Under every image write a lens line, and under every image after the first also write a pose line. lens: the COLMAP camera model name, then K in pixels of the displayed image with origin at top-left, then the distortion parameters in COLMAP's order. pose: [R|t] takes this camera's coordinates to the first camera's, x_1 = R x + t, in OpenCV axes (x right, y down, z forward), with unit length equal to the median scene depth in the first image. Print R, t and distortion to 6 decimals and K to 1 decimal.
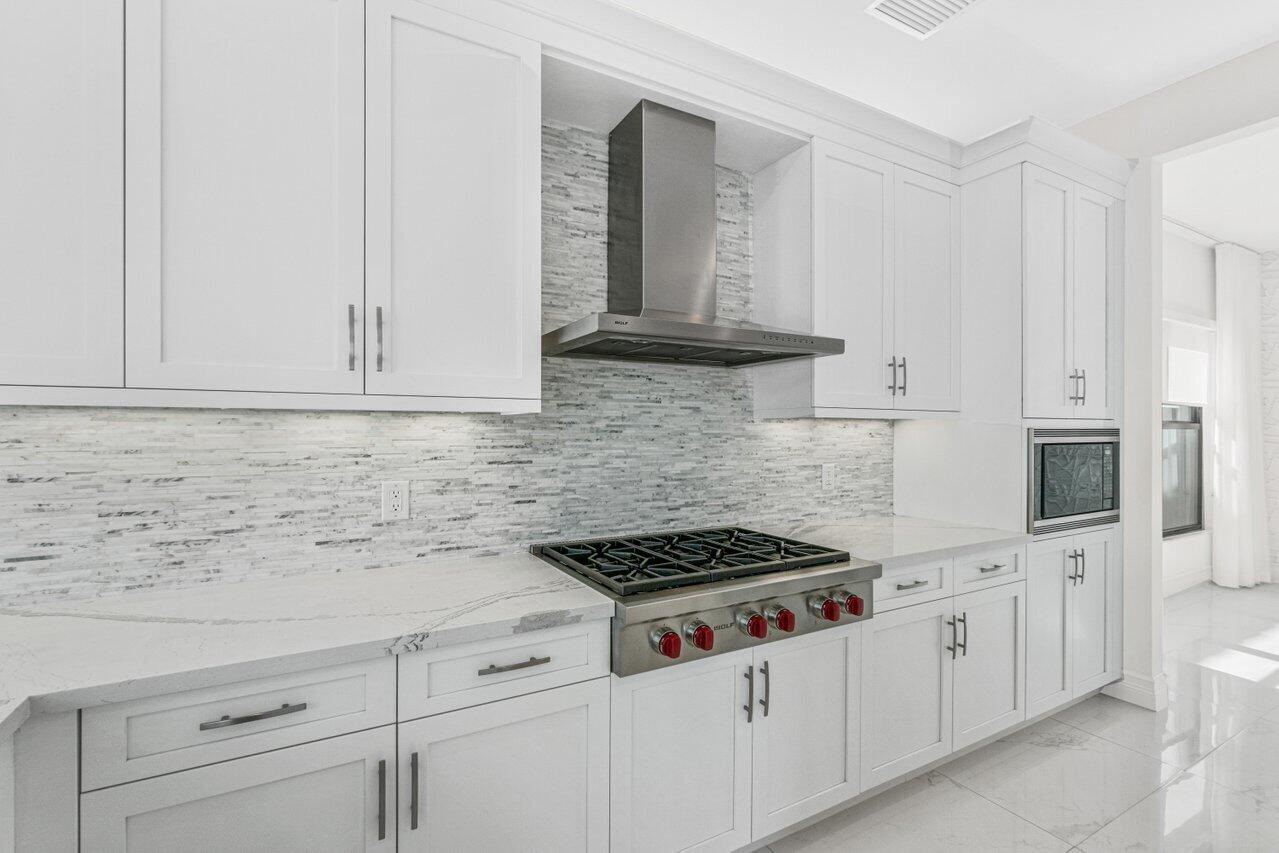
lens RADIAL K [[557.7, 0, 629.9], [0, 557.7, 428.0], [0, 0, 1]] dist [-0.000965, 0.000348]
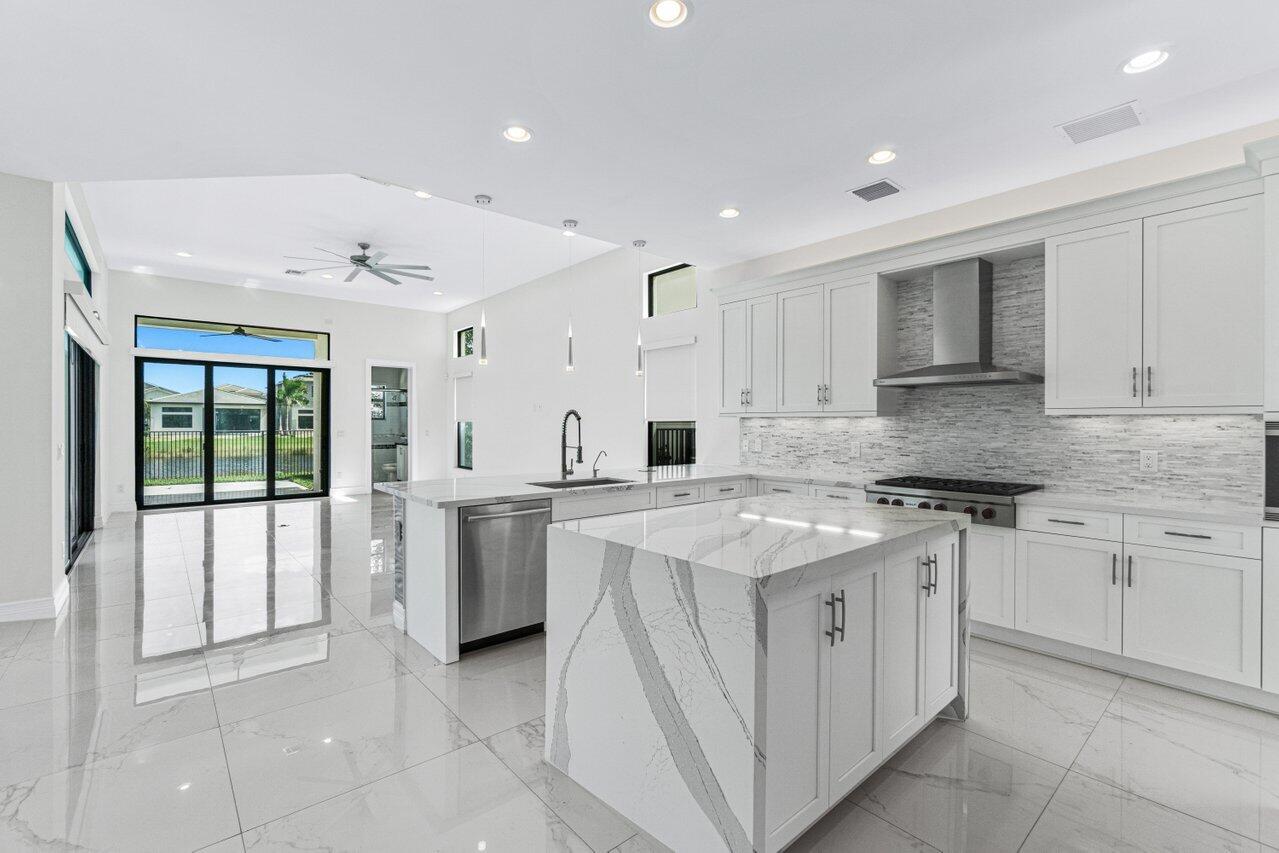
lens RADIAL K [[557.7, 0, 640.9], [0, 557.7, 429.2], [0, 0, 1]] dist [-0.000965, 0.000348]
pose [[0.194444, 0.004978, -0.980901, 1.740215], [-0.010171, 0.999944, 0.003059, 0.031330], [0.980861, 0.009382, 0.194483, -0.455740]]
